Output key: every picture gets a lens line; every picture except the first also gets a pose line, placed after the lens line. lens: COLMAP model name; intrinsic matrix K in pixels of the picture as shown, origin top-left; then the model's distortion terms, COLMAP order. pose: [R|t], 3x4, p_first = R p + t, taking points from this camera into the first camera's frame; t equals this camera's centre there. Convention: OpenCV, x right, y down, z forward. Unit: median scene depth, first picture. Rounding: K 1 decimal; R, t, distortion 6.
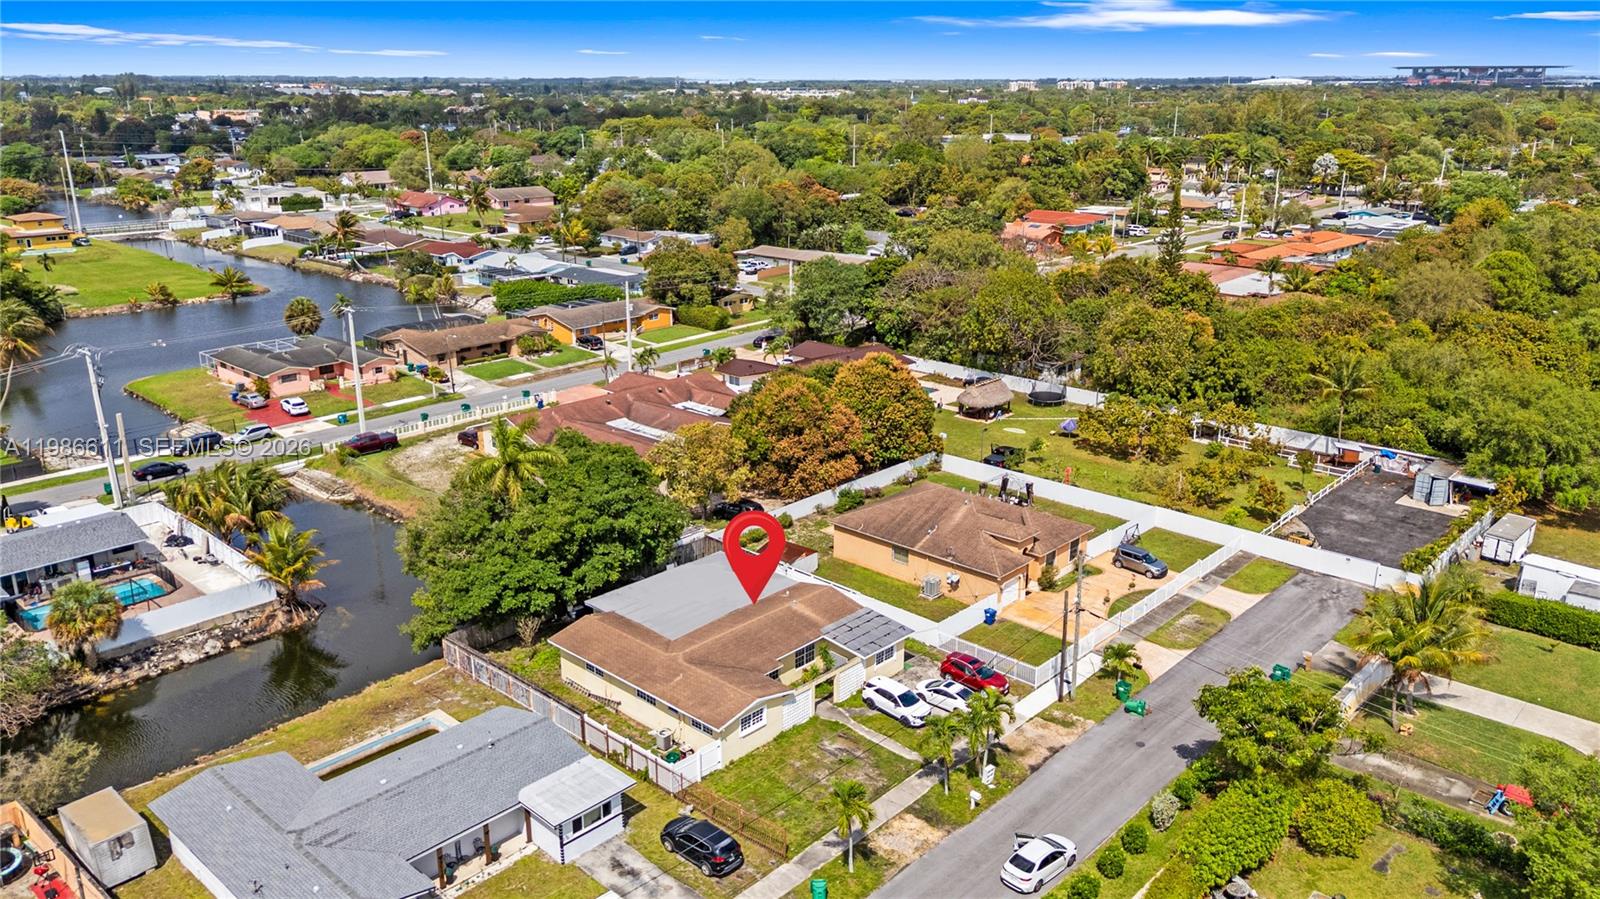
lens RADIAL K [[1162.8, 0, 800.0], [0, 1162.8, 449.5], [0, 0, 1]] dist [0.086679, -0.074960]
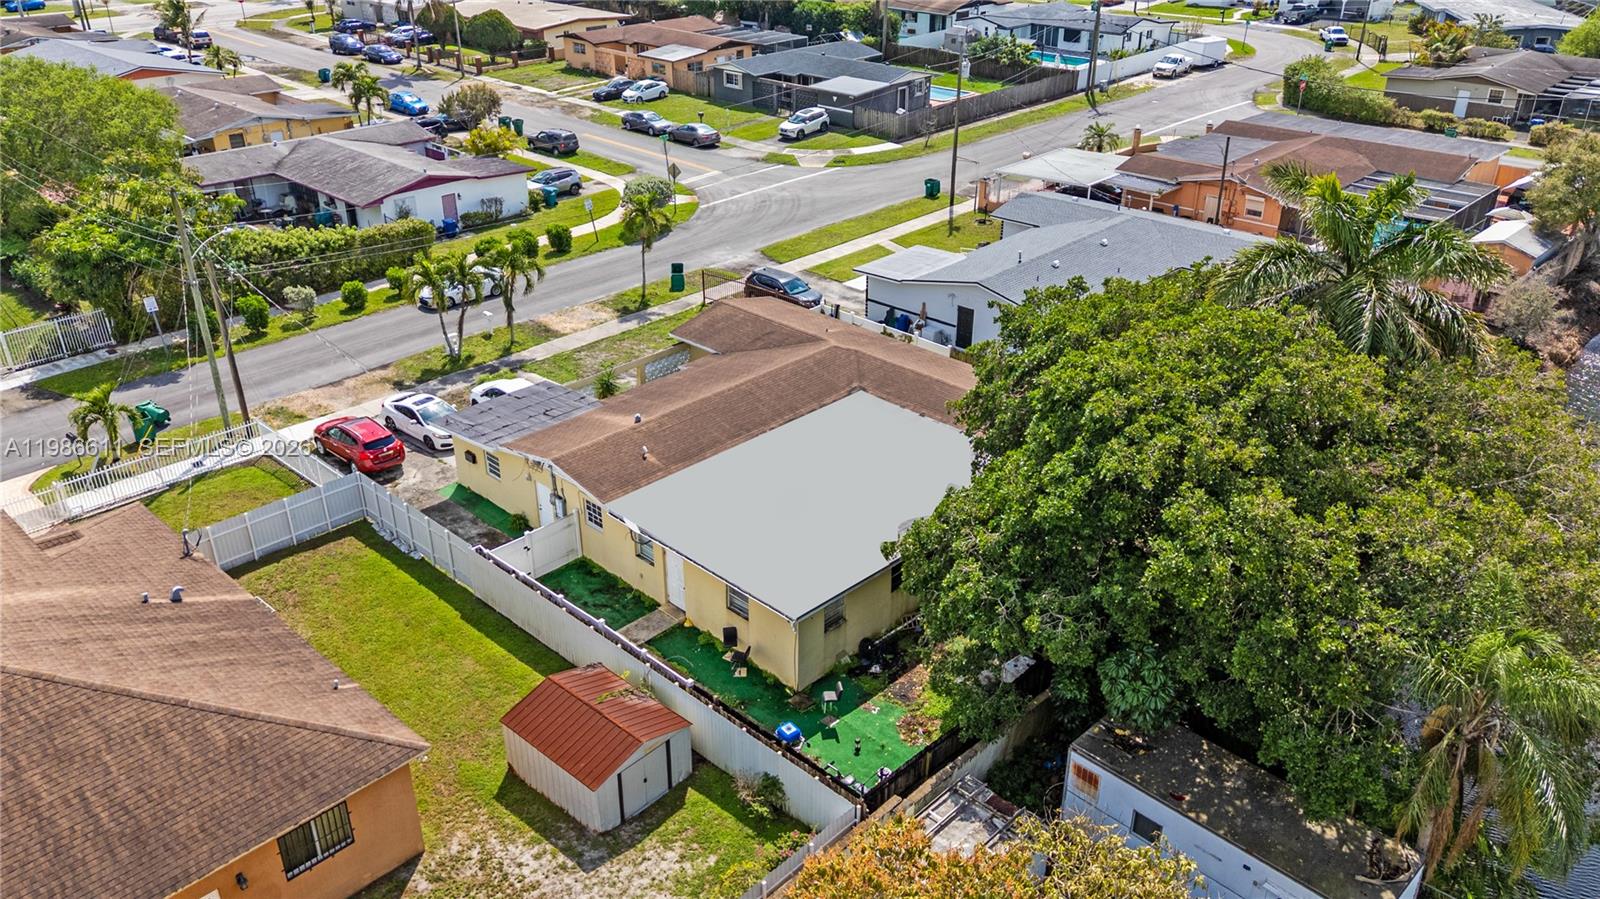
lens RADIAL K [[1195.1, 0, 800.0], [0, 1195.1, 449.5], [0, 0, 1]] dist [0.085902, -0.087239]
pose [[-0.999948, 0.009674, 0.003151, -0.063944], [0.009076, 0.708195, 0.705958, -0.194381], [0.004598, 0.705950, -0.708247, 1.174364]]
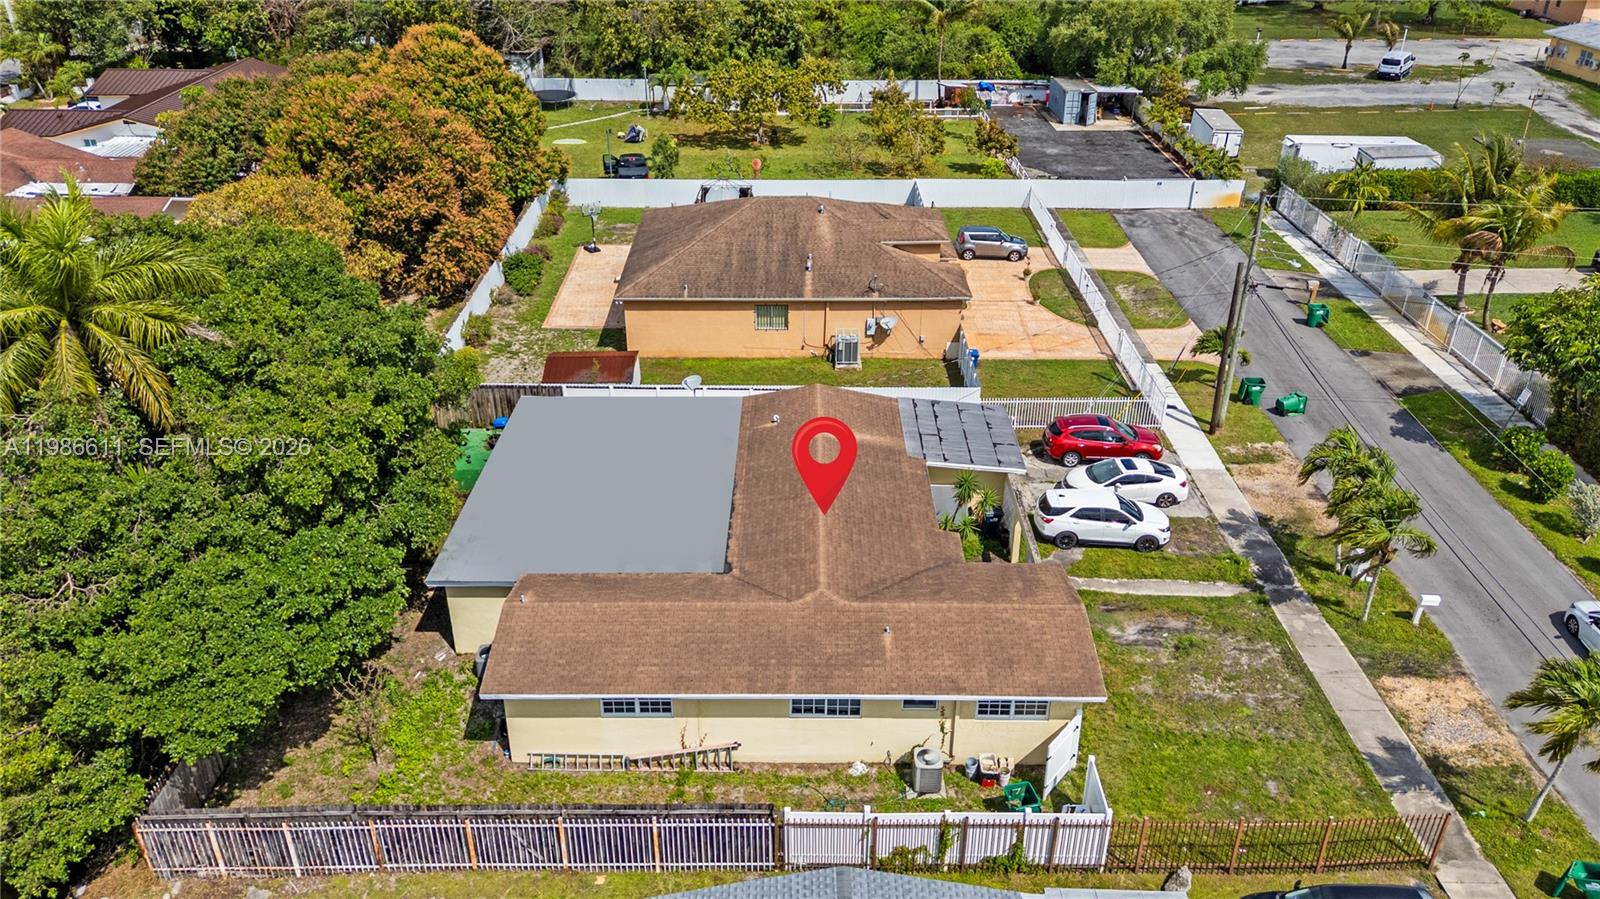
lens RADIAL K [[1195.1, 0, 800.0], [0, 1195.1, 449.5], [0, 0, 1]] dist [0.085902, -0.087239]
pose [[0.719718, -0.319602, 0.616328, -0.296436], [0.198440, 0.945404, 0.258519, -0.000608], [-0.665302, -0.063757, 0.743847, 0.512725]]
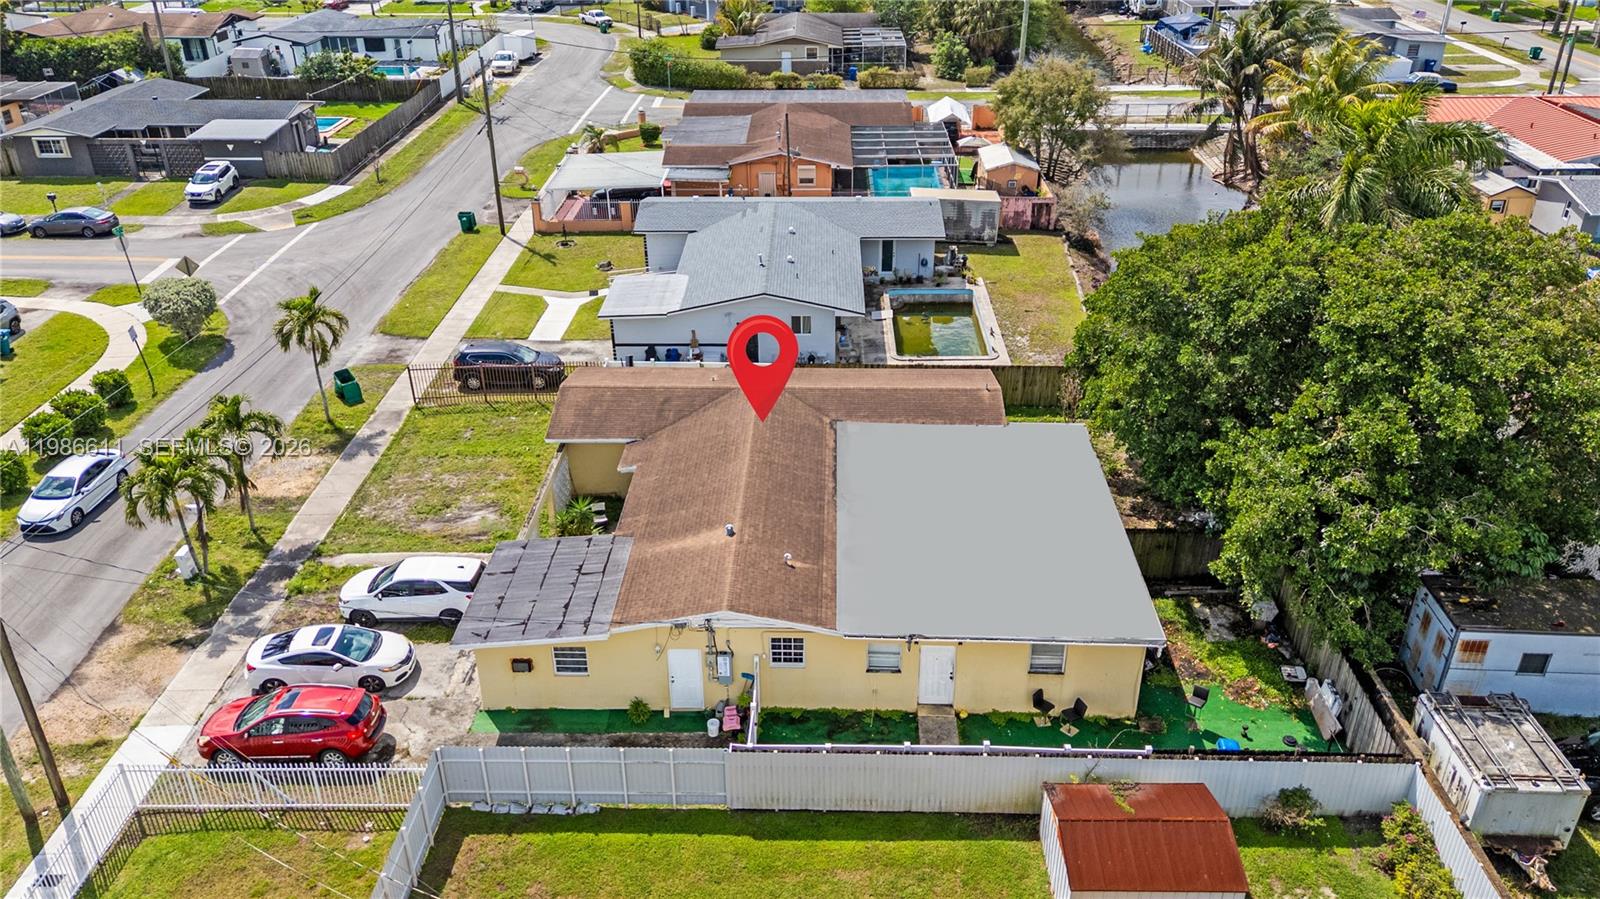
lens RADIAL K [[1195.9, 0, 791.7], [0, 1195.9, 440.4], [0, 0, 1]] dist [0.071431, -0.073412]
pose [[-0.740748, 0.326169, -0.587287, 0.192845], [-0.185451, 0.740964, 0.645430, -0.153590], [0.645678, 0.587014, -0.488380, 1.028254]]
